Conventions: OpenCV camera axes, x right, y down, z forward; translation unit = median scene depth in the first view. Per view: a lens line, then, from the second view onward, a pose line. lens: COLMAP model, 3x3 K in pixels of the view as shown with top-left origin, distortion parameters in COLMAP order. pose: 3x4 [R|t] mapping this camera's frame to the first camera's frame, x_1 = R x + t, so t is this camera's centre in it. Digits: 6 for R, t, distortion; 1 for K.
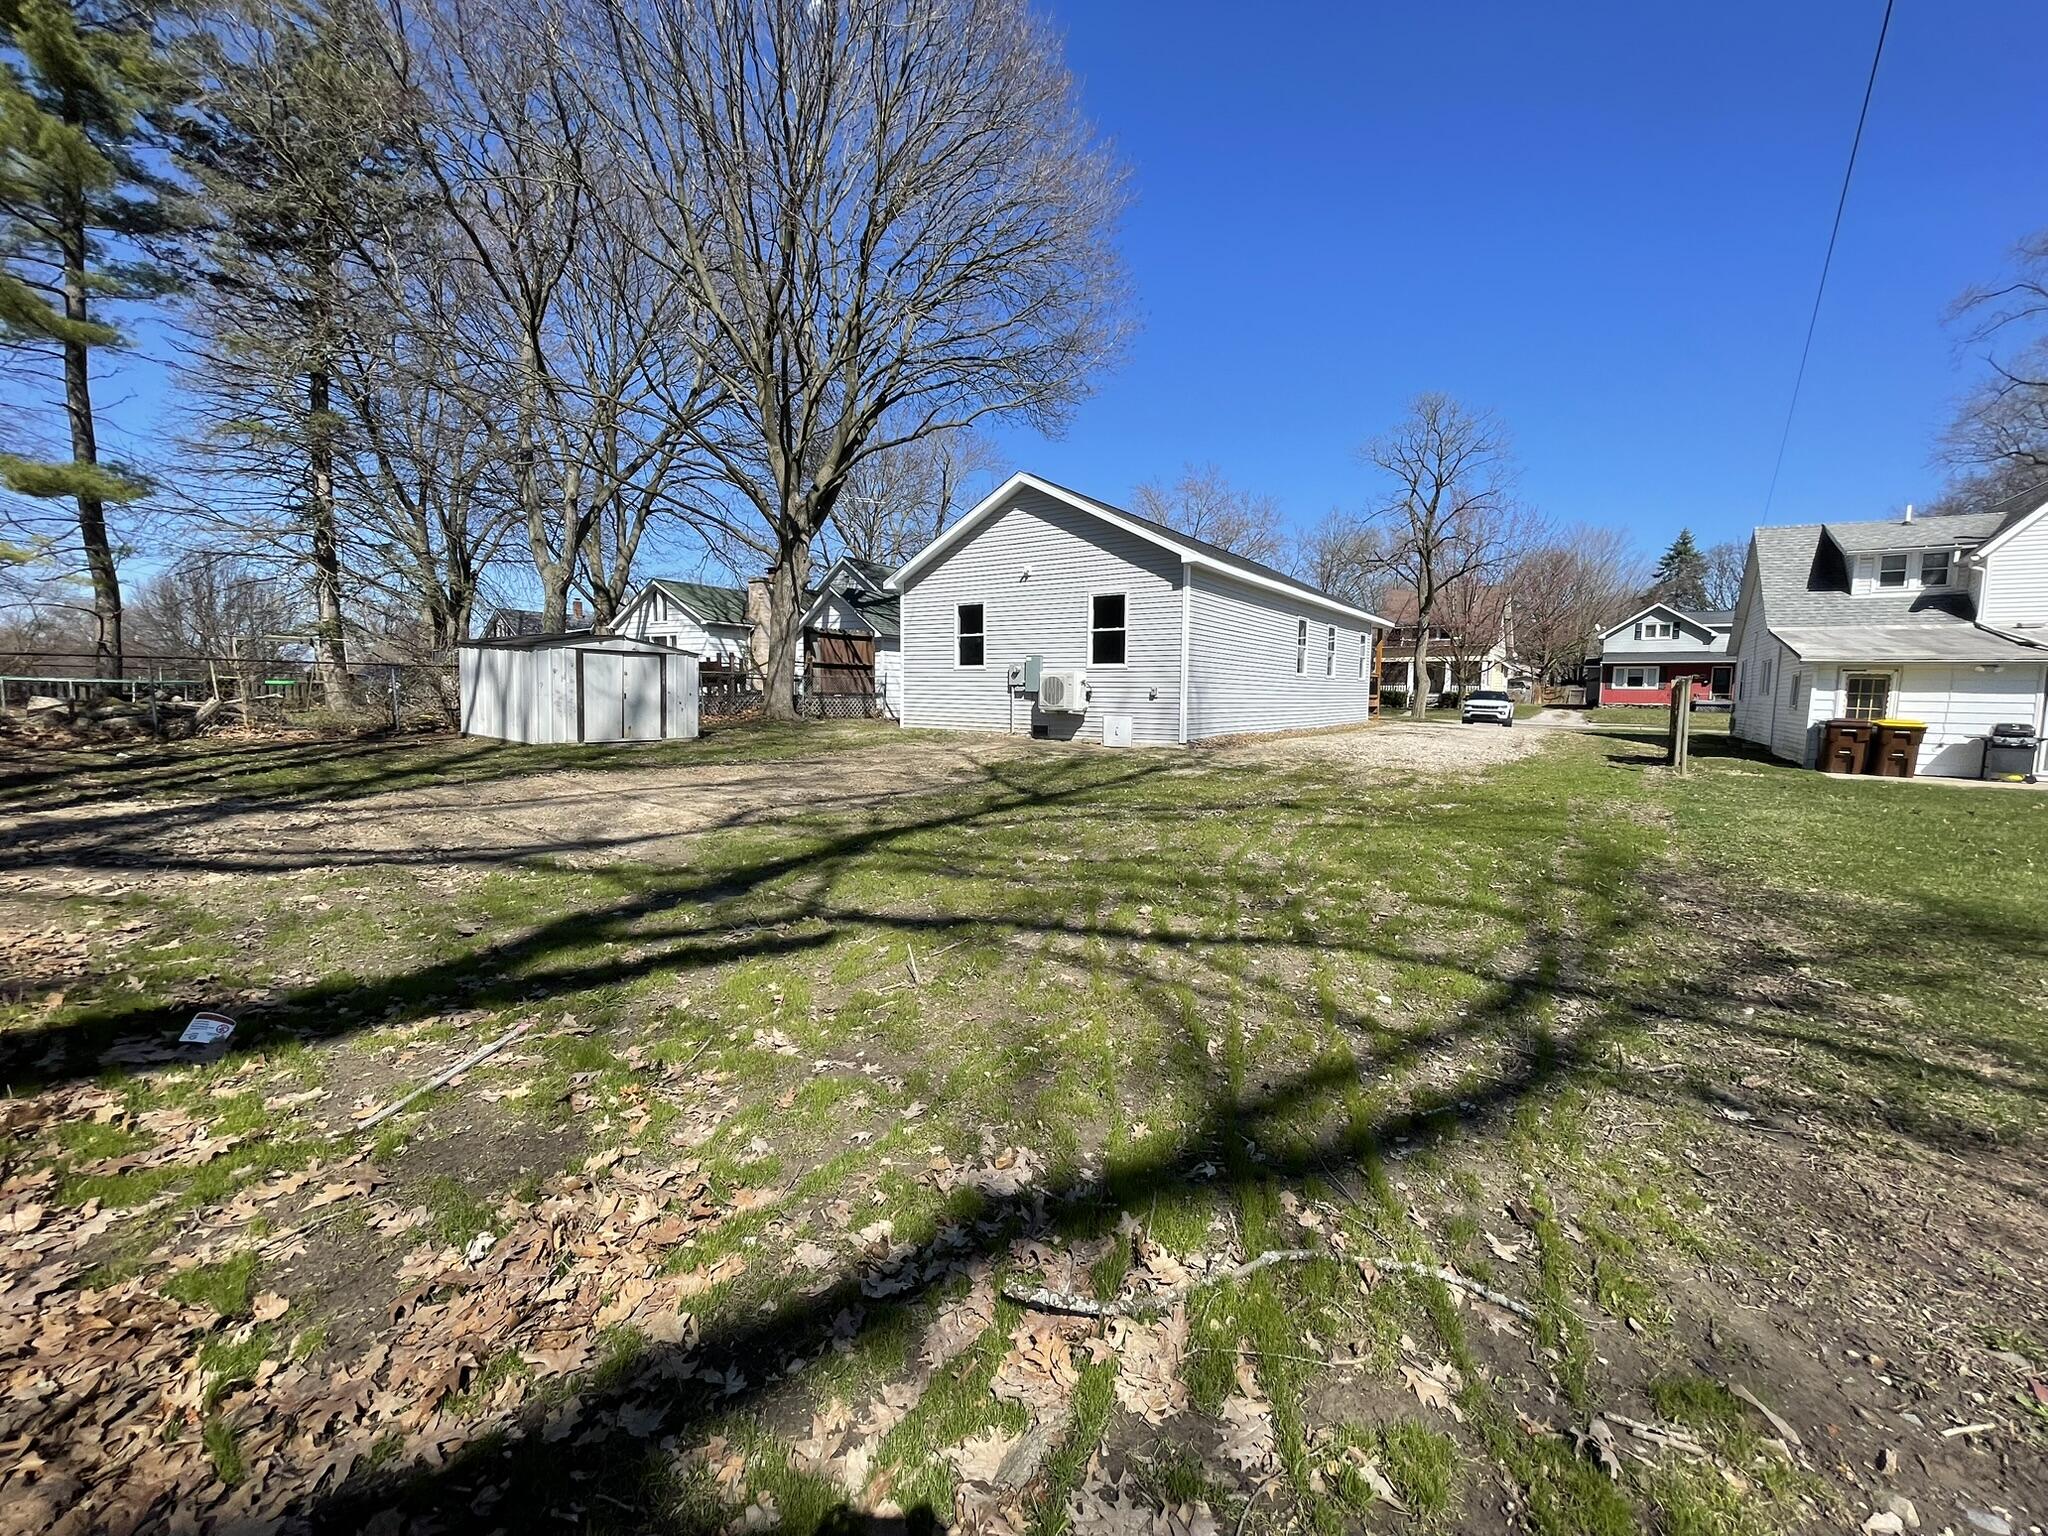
lens RADIAL K [[822.7, 0, 1025.9], [0, 822.7, 768.8], [0, 0, 1]] dist [-0.000822, -0.000427]
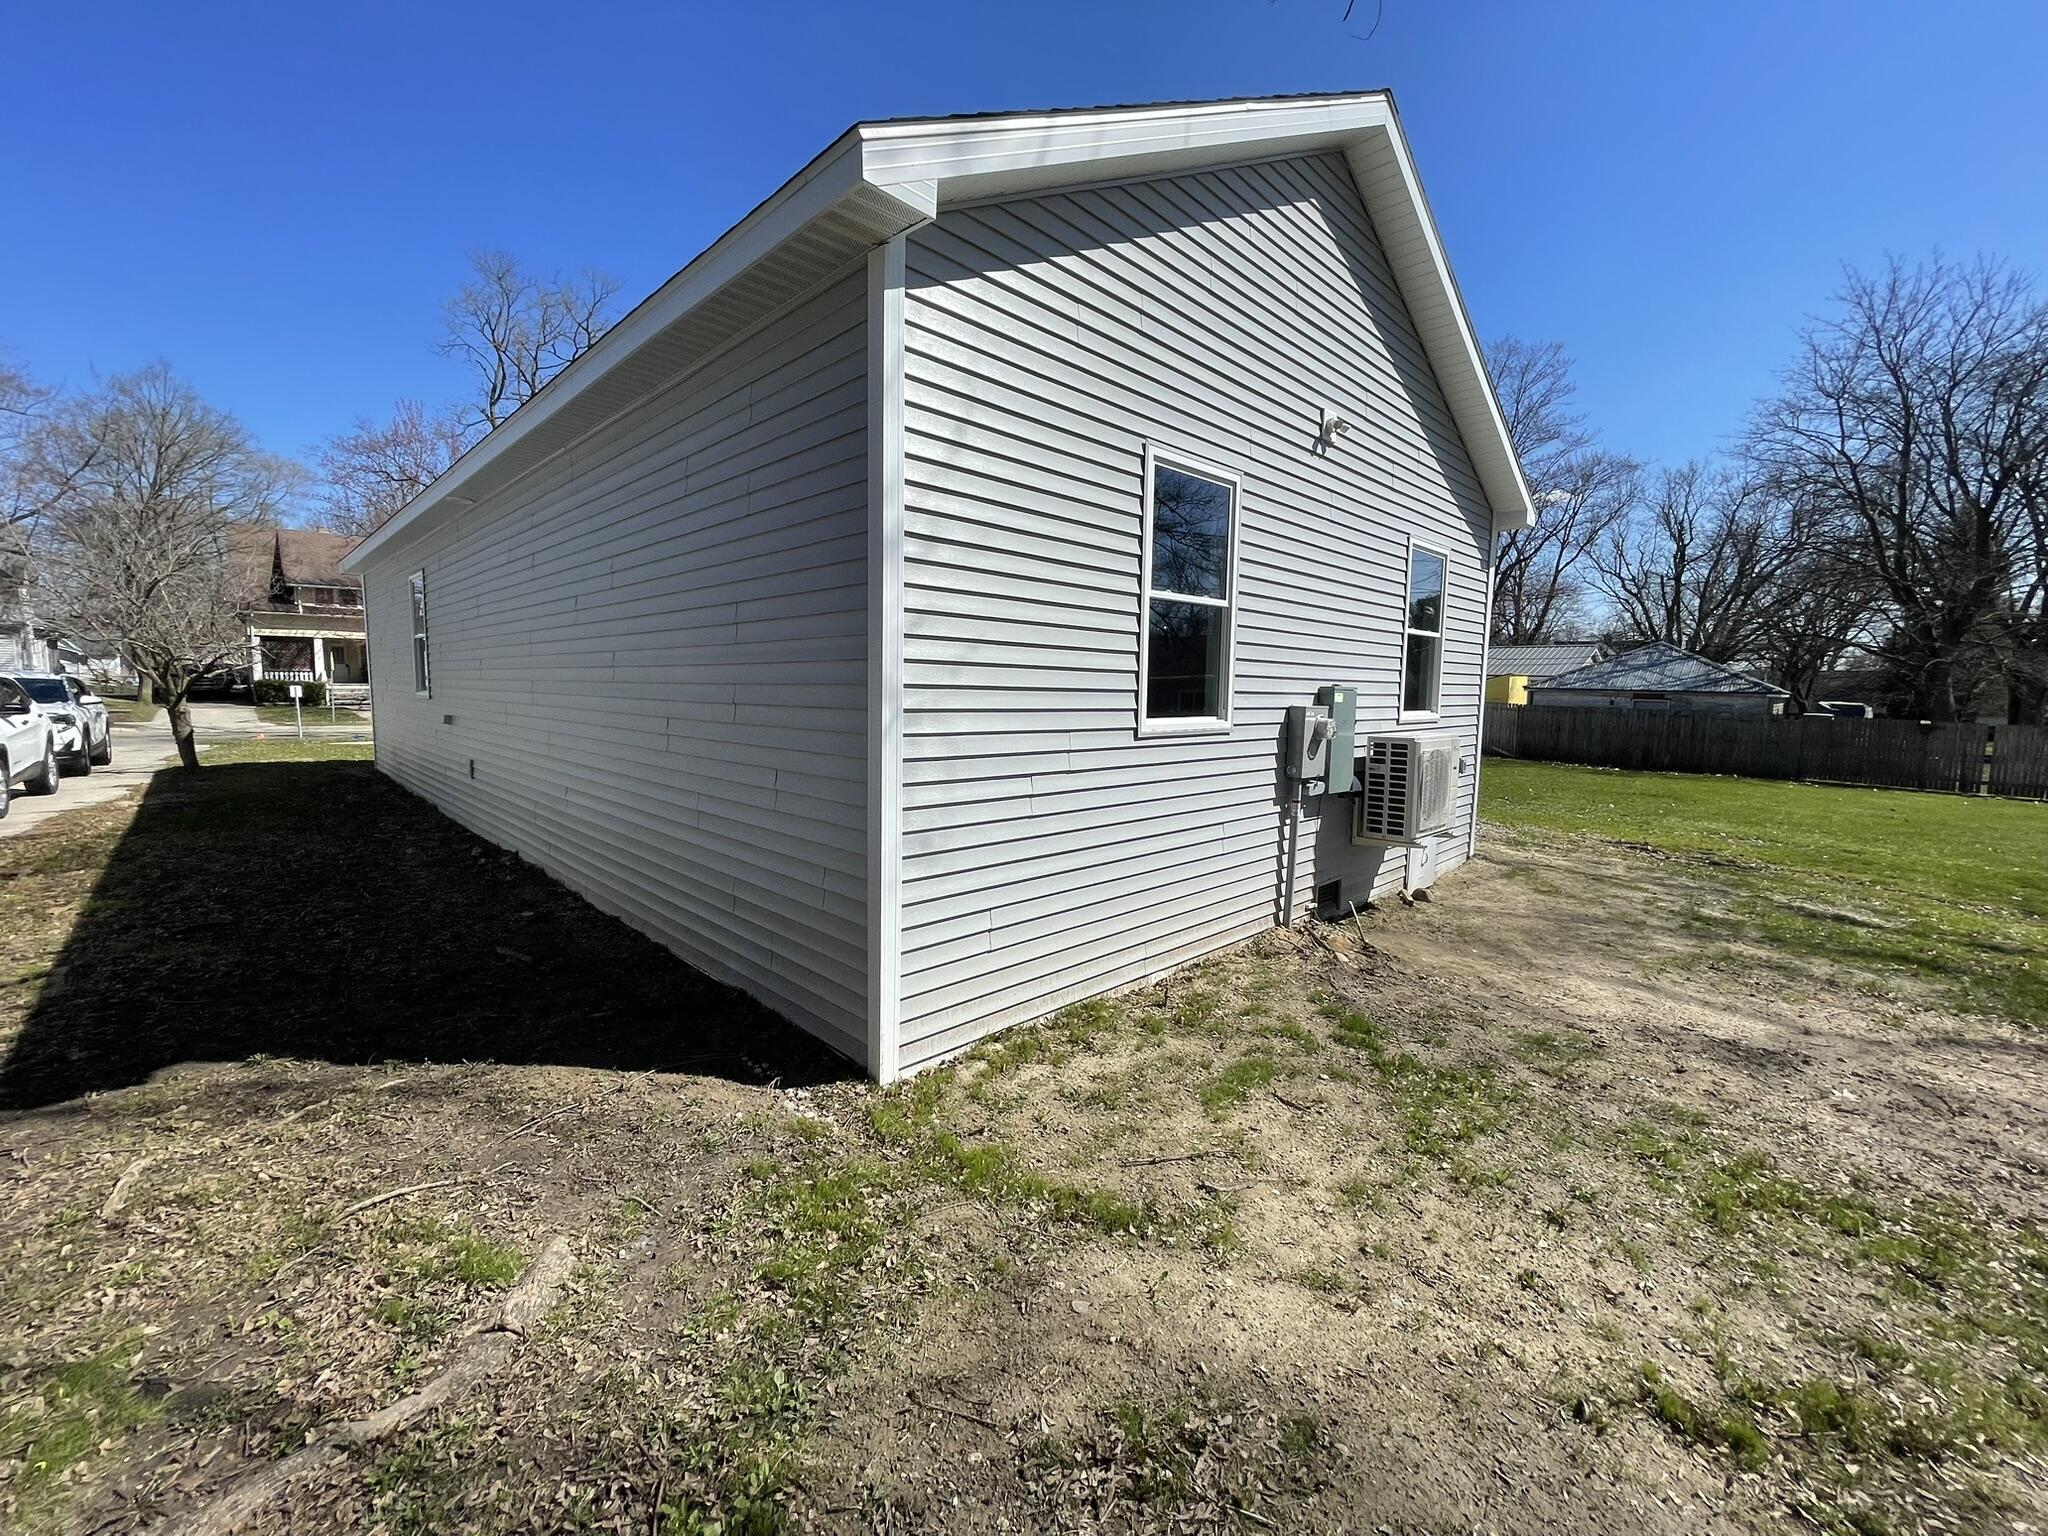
lens RADIAL K [[822.7, 0, 1025.9], [0, 822.7, 768.8], [0, 0, 1]] dist [-0.000822, -0.000427]
pose [[0.177765, -0.108948, 0.978023, -0.329849], [0.077363, 0.992324, 0.096480, -0.138276], [-0.981027, 0.058512, 0.184829, 1.001114]]
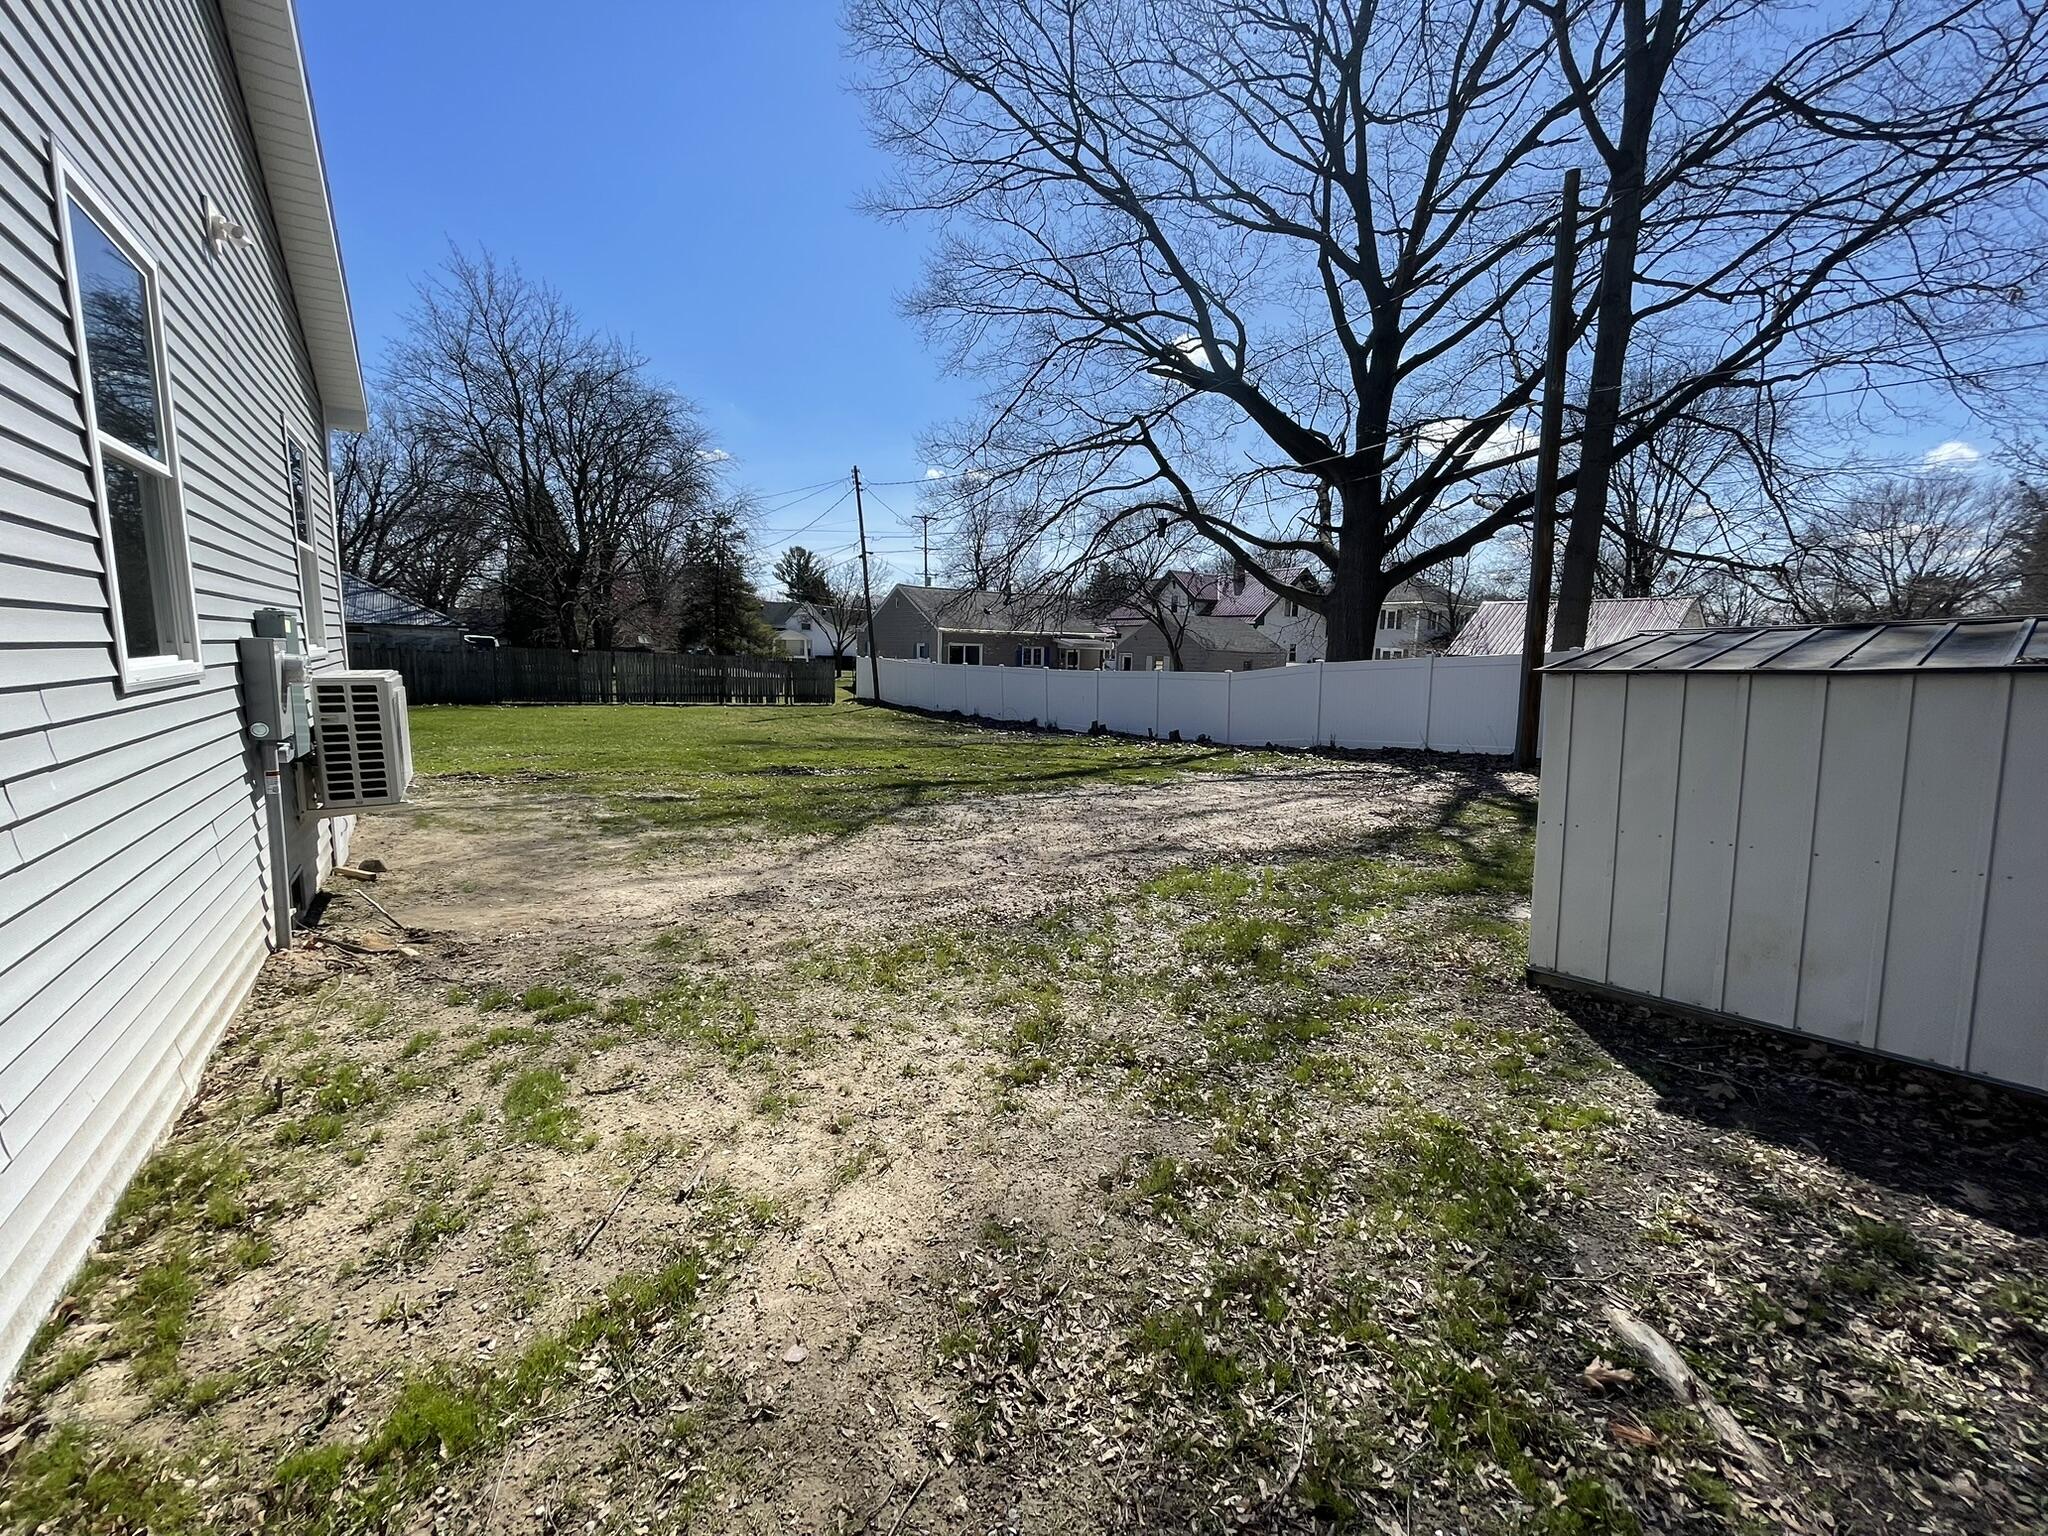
lens RADIAL K [[822.7, 0, 1025.9], [0, 822.7, 768.8], [0, 0, 1]] dist [-0.000822, -0.000427]
pose [[-0.932620, -0.087760, 0.350027, -0.276607], [-0.002633, 0.971607, 0.236588, -0.142058], [-0.360851, 0.219725, -0.906371, 1.083378]]
